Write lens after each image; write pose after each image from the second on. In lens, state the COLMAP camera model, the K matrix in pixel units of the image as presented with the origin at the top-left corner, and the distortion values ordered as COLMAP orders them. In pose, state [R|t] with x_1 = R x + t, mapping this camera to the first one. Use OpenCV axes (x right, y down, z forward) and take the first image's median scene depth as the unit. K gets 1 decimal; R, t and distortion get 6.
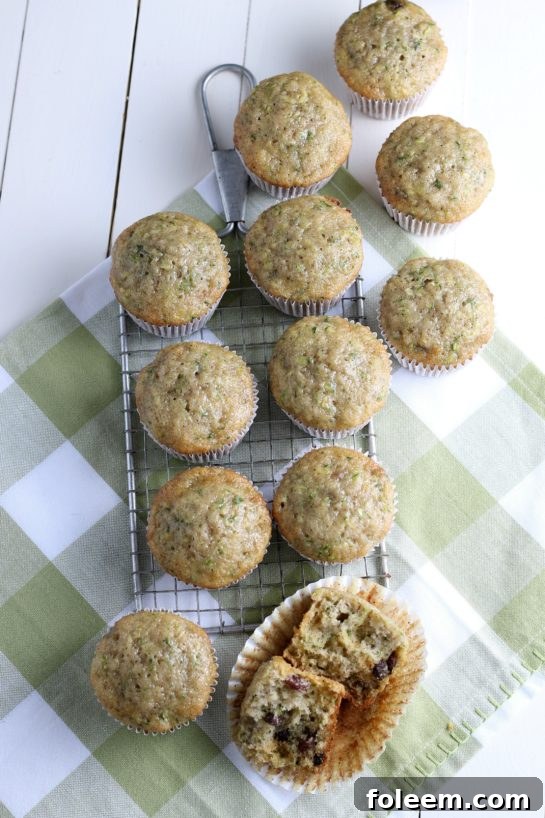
lens RADIAL K [[1989.3, 0, 272.5], [0, 1989.3, 409.0], [0, 0, 1]] dist [-0.062362, -0.553721]
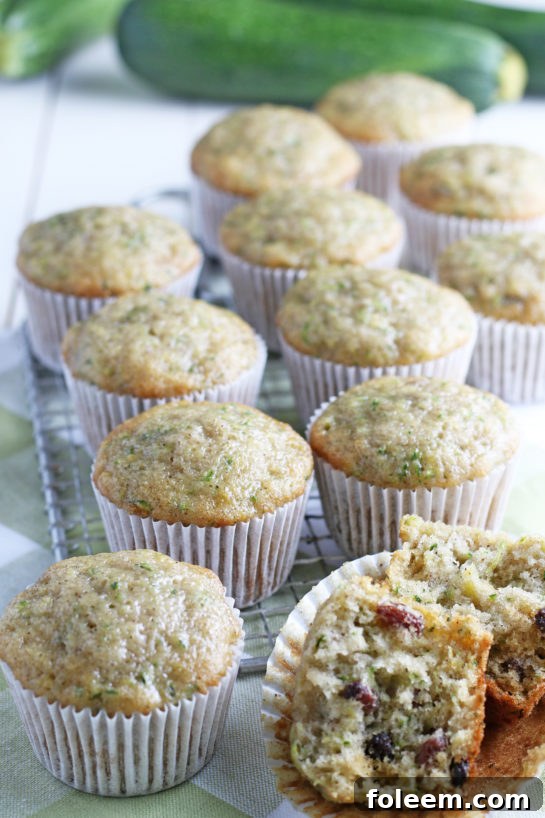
lens RADIAL K [[2141.1, 0, 272.5], [0, 2141.1, 409.0], [0, 0, 1]] dist [-0.095070, -0.508359]
pose [[0.994536, -0.040772, 0.096106, -0.070238], [0.094678, 0.740125, -0.665771, 0.455977], [-0.043986, 0.671232, 0.739941, 0.541815]]
